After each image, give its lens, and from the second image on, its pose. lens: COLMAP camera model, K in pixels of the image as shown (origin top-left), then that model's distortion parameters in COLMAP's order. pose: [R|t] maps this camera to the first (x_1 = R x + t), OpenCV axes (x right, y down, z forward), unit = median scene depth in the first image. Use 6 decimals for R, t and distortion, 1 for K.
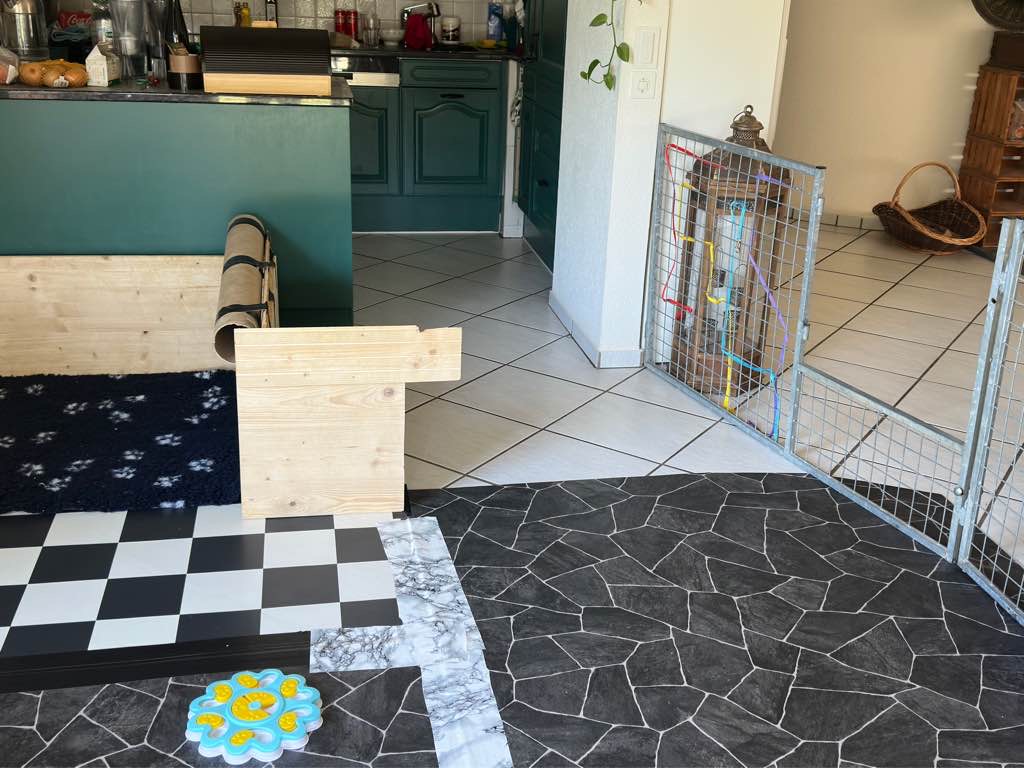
lens RADIAL K [[1079.0, 0, 514.8], [0, 1079.0, 373.6], [0, 0, 1]] dist [0.086848, 0.000000]
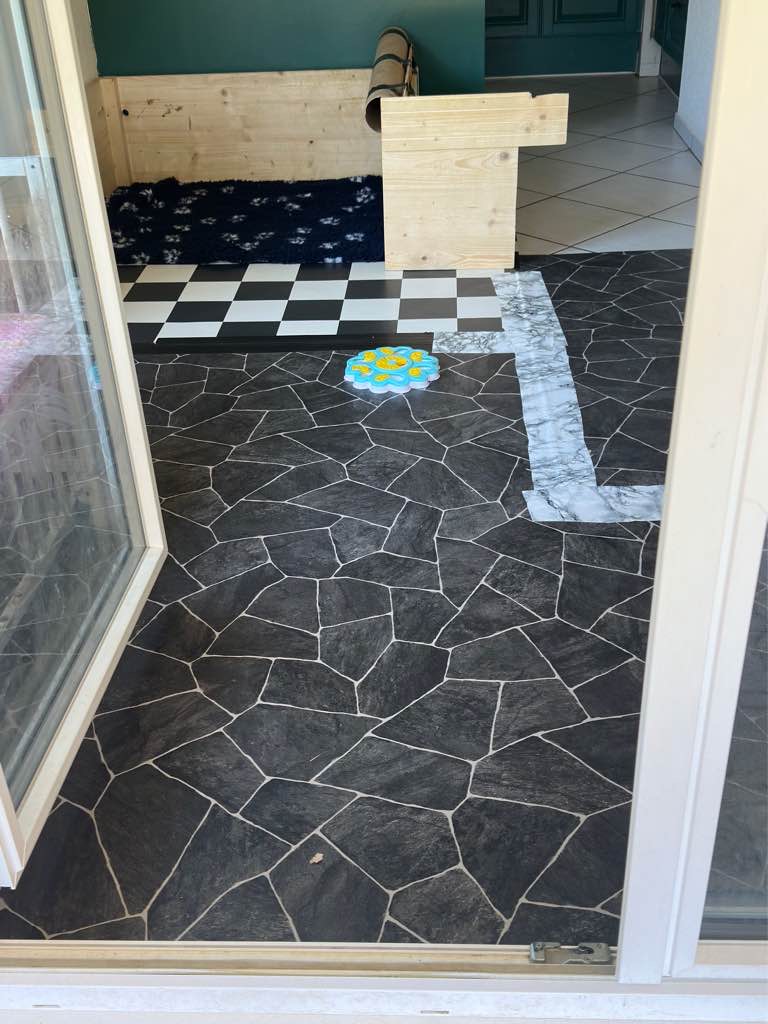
lens RADIAL K [[1079.0, 0, 387.8], [0, 1079.0, 520.8], [0, 0, 1]] dist [0.086848, 0.000000]
pose [[0.968099, 0.061301, -0.242954, 0.075075], [-0.014548, 0.981728, 0.189733, 0.183619], [0.250146, -0.180145, 0.951302, -0.246823]]
